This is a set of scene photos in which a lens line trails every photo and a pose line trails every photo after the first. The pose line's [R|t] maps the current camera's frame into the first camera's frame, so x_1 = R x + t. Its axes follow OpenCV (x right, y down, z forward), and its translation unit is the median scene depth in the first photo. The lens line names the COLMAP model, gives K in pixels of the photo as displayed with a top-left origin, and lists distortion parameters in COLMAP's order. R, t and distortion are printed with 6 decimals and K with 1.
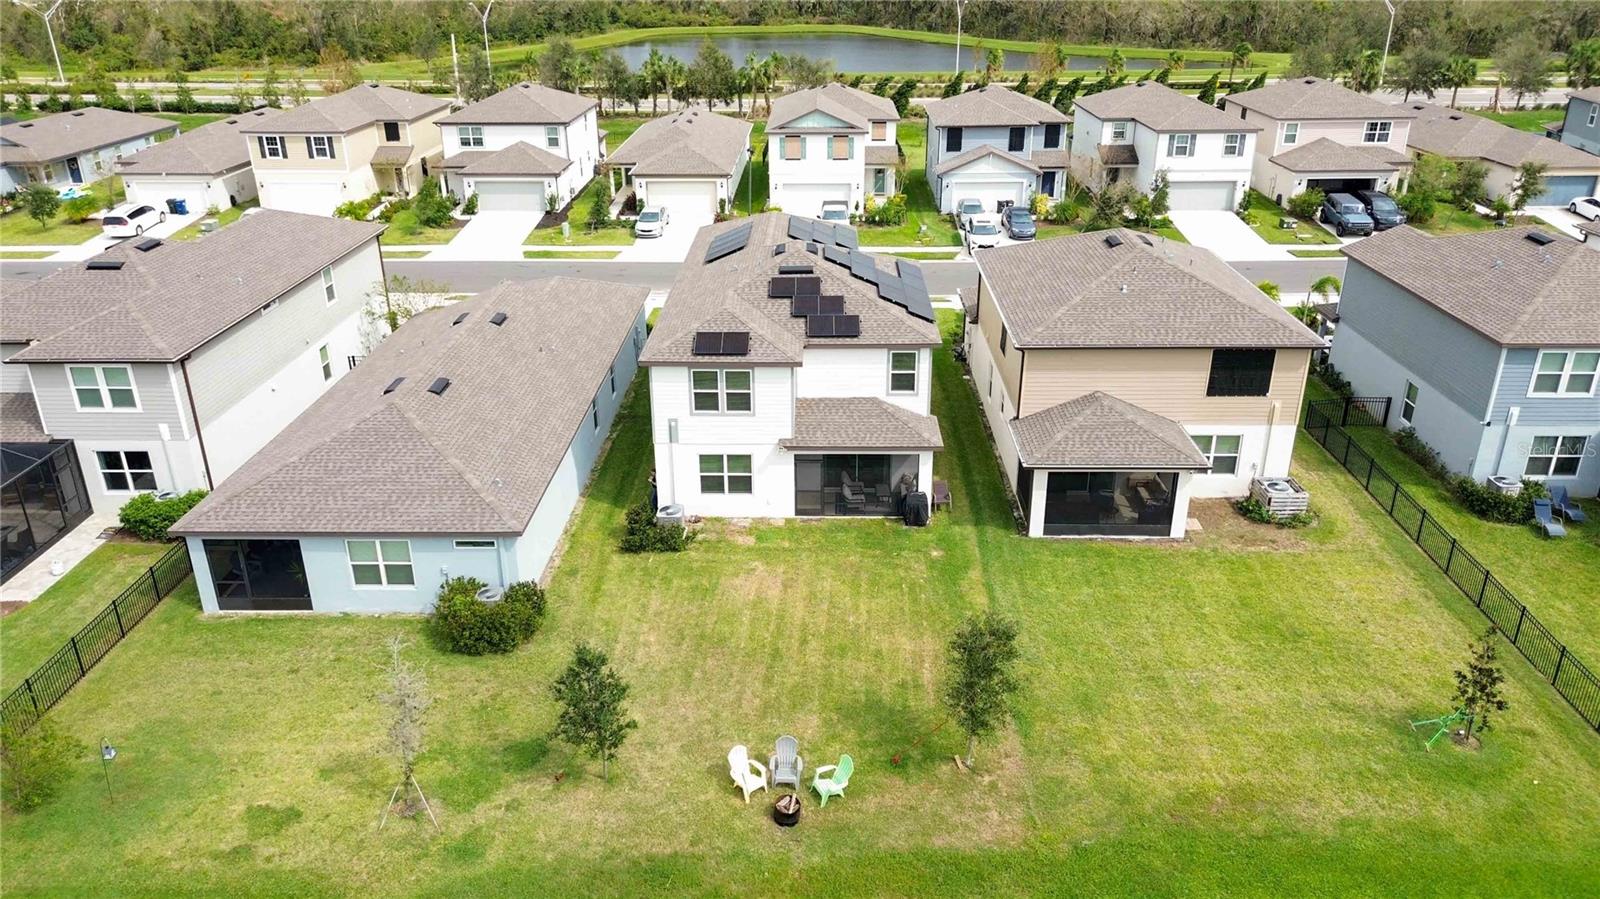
lens RADIAL K [[1129.9, 0, 796.2], [0, 1129.9, 444.5], [0, 0, 1]] dist [0.079652, -0.083899]
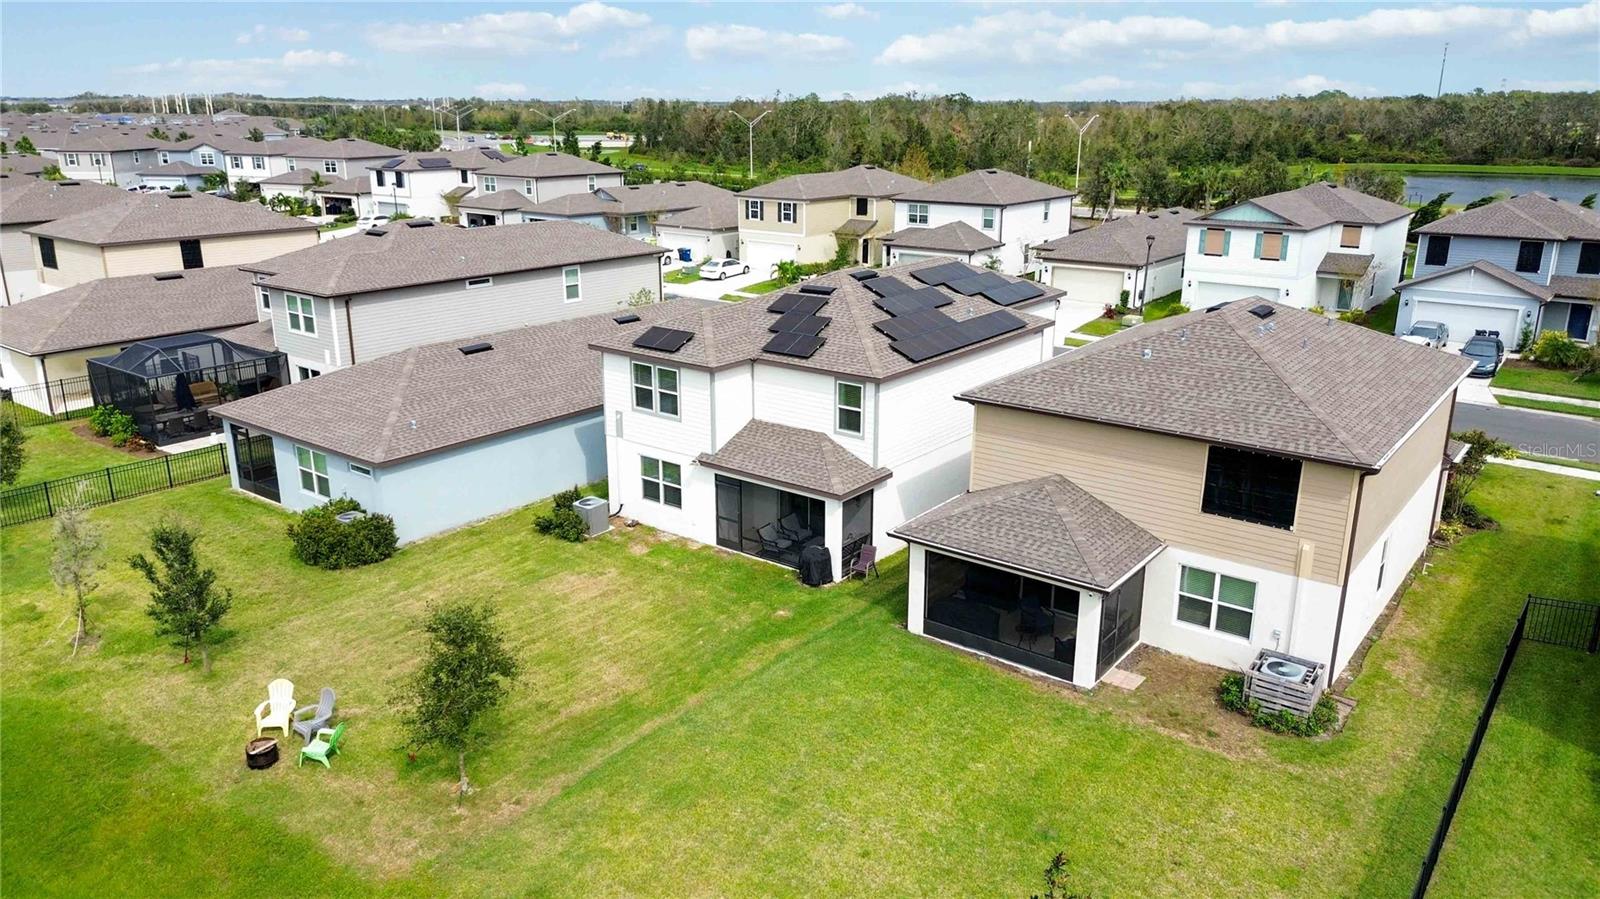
lens RADIAL K [[1129.9, 0, 796.2], [0, 1129.9, 444.5], [0, 0, 1]] dist [0.079652, -0.083899]
pose [[0.807929, 0.179648, -0.561228, 0.546226], [-0.244380, 0.968783, -0.041697, 0.007959], [0.536217, 0.170842, 0.826610, 0.280463]]
